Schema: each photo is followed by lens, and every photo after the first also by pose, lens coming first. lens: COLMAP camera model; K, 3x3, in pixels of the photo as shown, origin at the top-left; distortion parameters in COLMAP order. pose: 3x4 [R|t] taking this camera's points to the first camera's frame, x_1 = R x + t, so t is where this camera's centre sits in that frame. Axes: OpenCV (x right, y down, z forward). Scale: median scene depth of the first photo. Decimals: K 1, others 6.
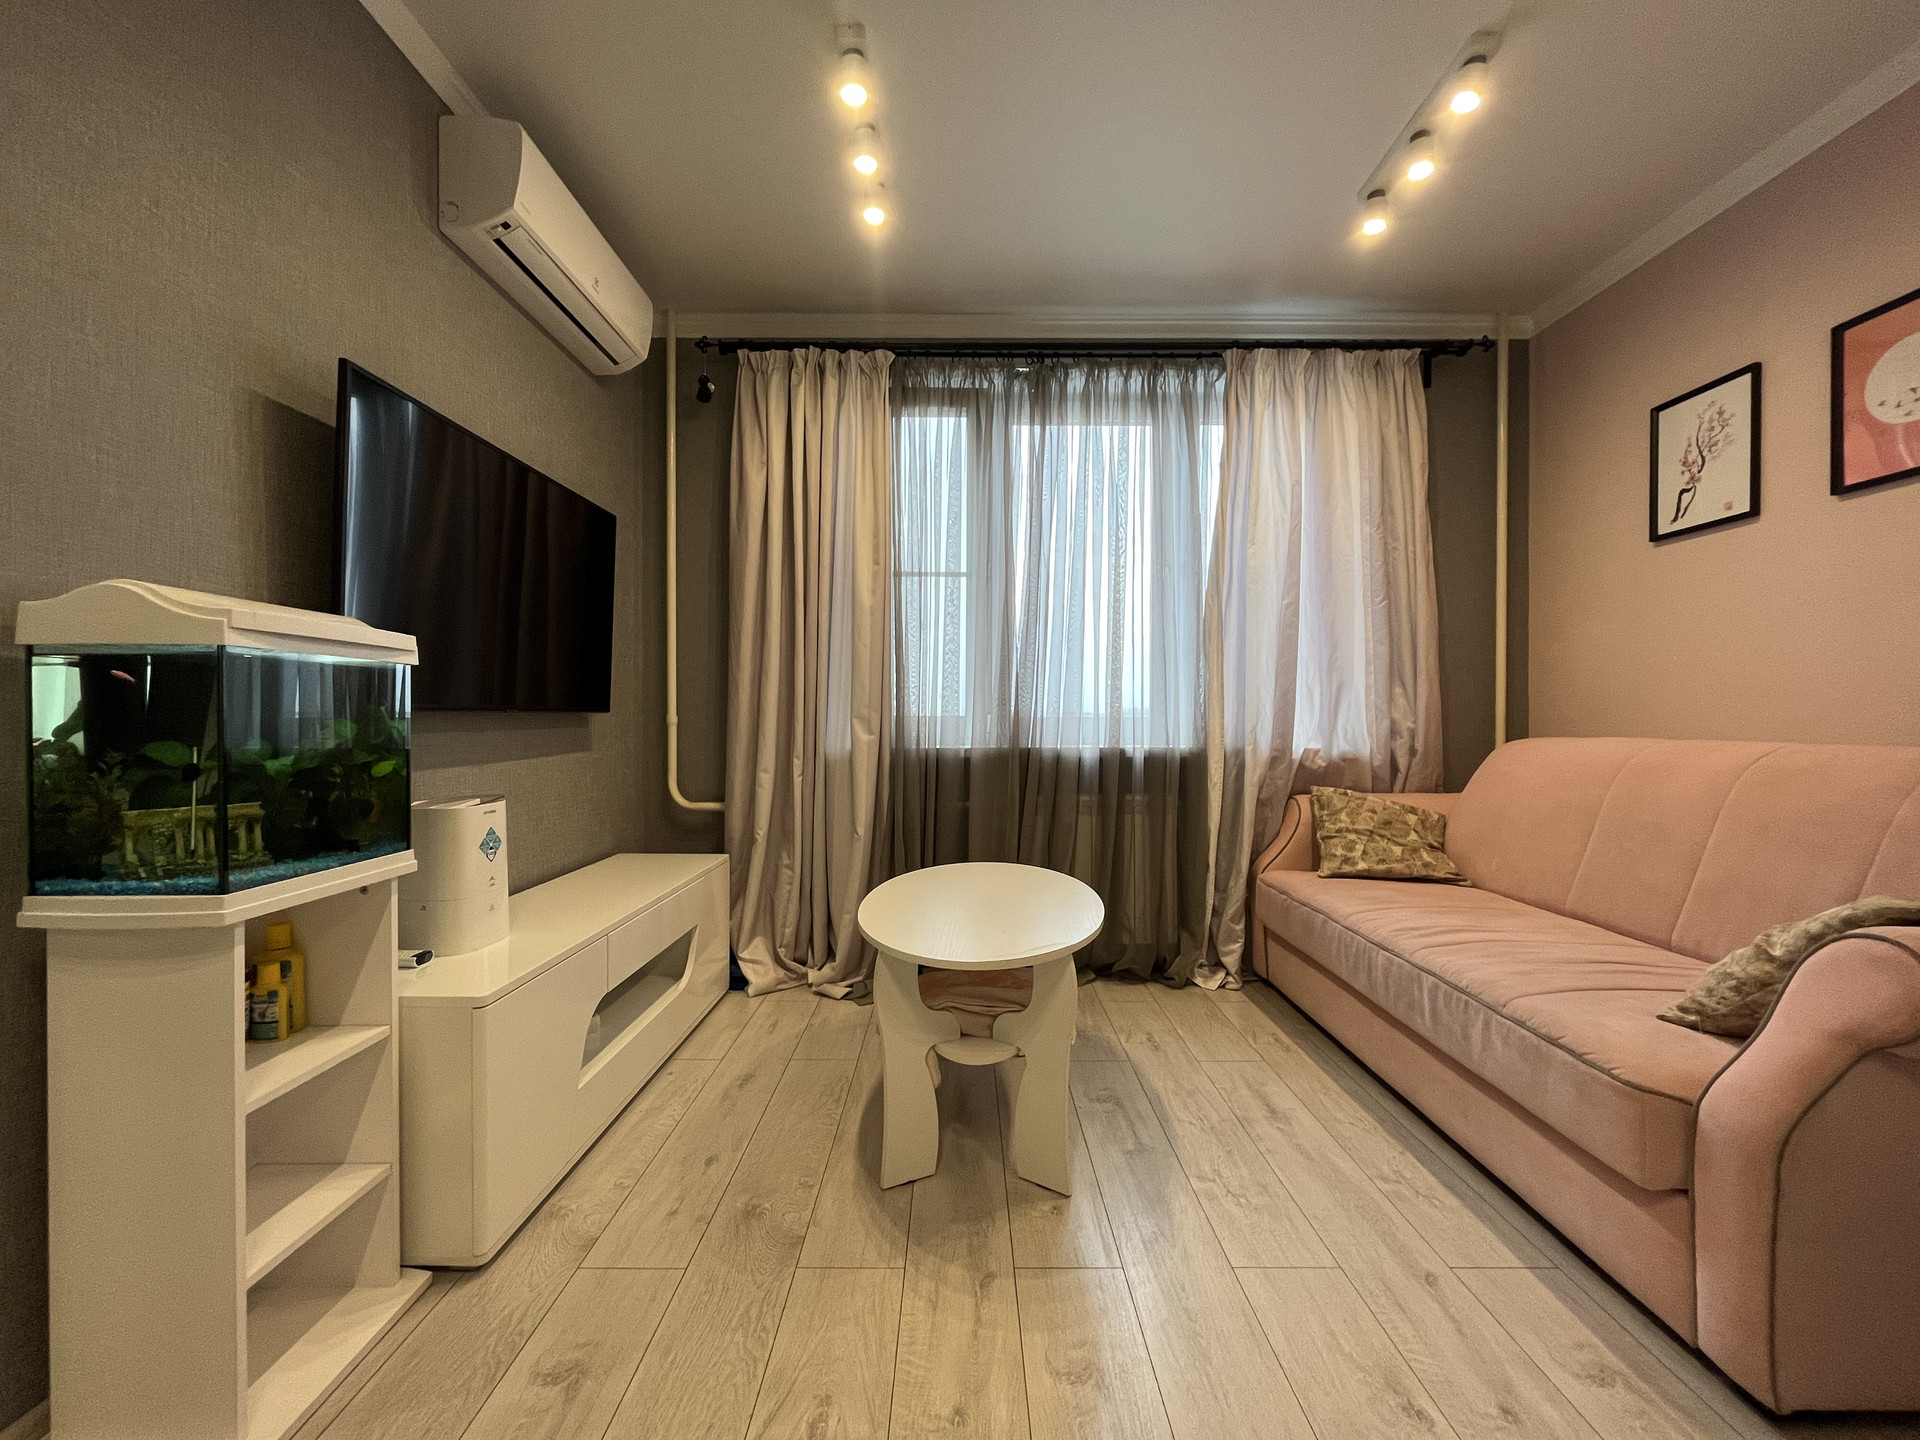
lens RADIAL K [[777.1, 0, 961.1], [0, 777.1, 719.2], [0, 0, 1]] dist [-0.003081, 0.001426]
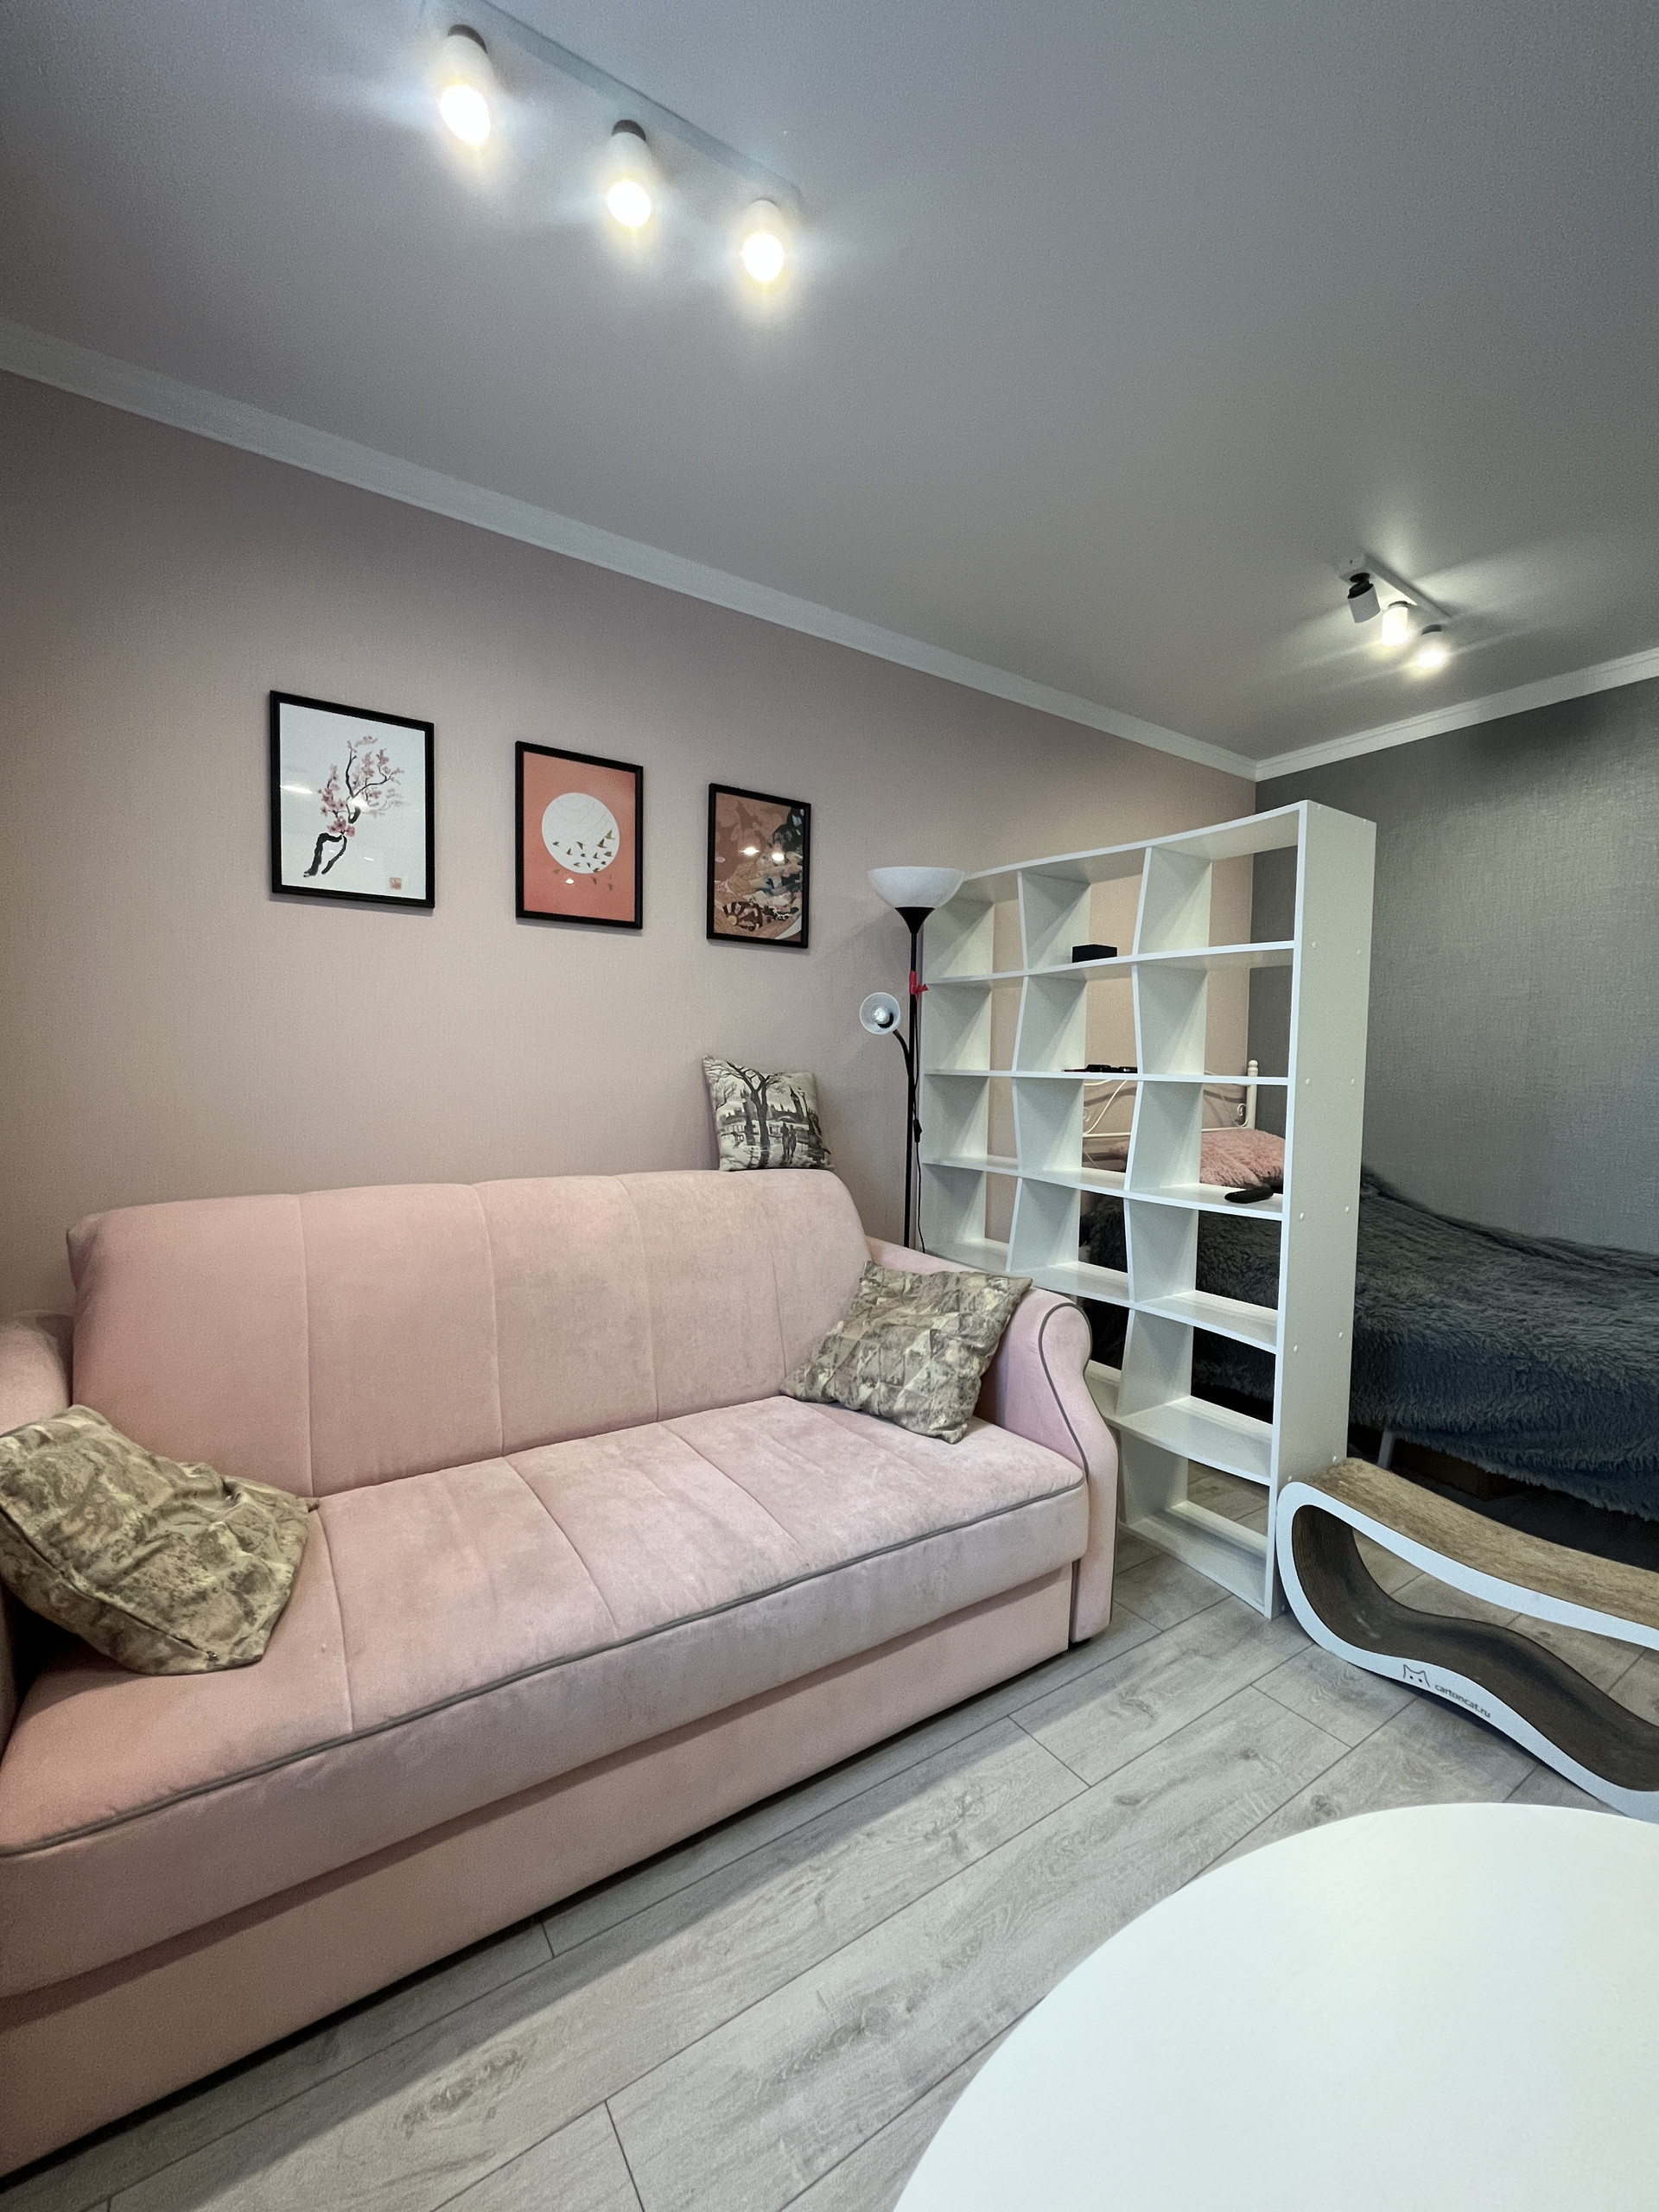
lens RADIAL K [[895.3, 0, 838.4], [0, 895.3, 1103.0], [0, 0, 1]] dist [-0.003081, 0.001426]
pose [[-0.552457, -0.040908, 0.832537, -0.036350], [-0.010820, 0.999063, 0.041910, -0.090681], [-0.833471, 0.014145, -0.552382, 1.109347]]
